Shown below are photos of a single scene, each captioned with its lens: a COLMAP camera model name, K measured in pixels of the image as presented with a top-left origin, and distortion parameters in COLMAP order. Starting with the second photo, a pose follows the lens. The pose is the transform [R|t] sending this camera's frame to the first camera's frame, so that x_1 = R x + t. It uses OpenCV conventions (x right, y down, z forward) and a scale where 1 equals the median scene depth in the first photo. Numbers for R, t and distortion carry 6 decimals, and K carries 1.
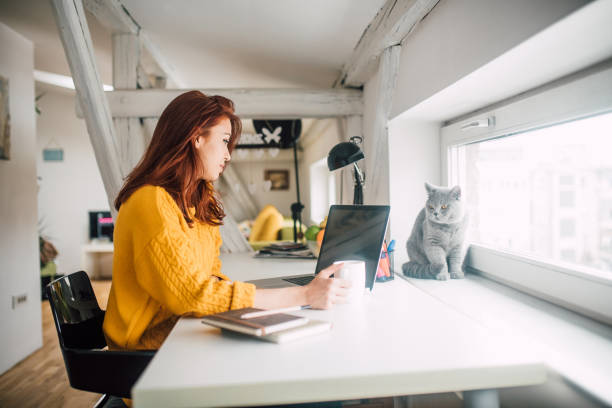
lens RADIAL K [[592.5, 0, 300.5], [0, 592.5, 206.1], [0, 0, 1]] dist [-0.073627, 0.111870]
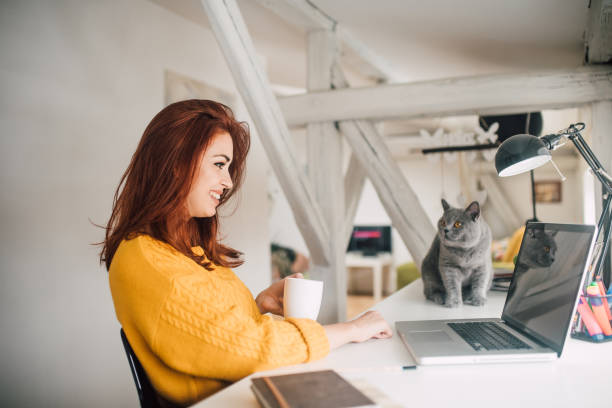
lens RADIAL K [[592.5, 0, 300.5], [0, 592.5, 206.1], [0, 0, 1]] dist [-0.073627, 0.111870]
pose [[0.887393, 0.000189, -0.461014, 0.096397], [-0.011055, 0.999721, -0.020870, -0.002681], [0.460882, 0.023616, 0.887147, 0.184015]]
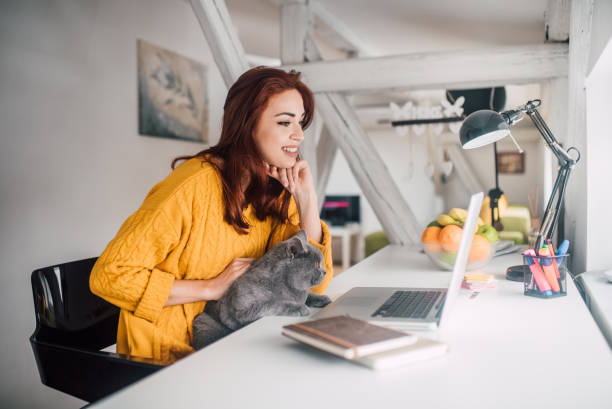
lens RADIAL K [[599.7, 0, 306.0], [0, 599.7, 204.5], [0, 0, 1]] dist [-0.082206, 0.134259]
pose [[0.915281, 0.020707, -0.402284, 0.105126], [-0.011452, 0.999612, 0.025399, -0.001157], [0.402654, -0.018641, 0.915162, 0.143021]]
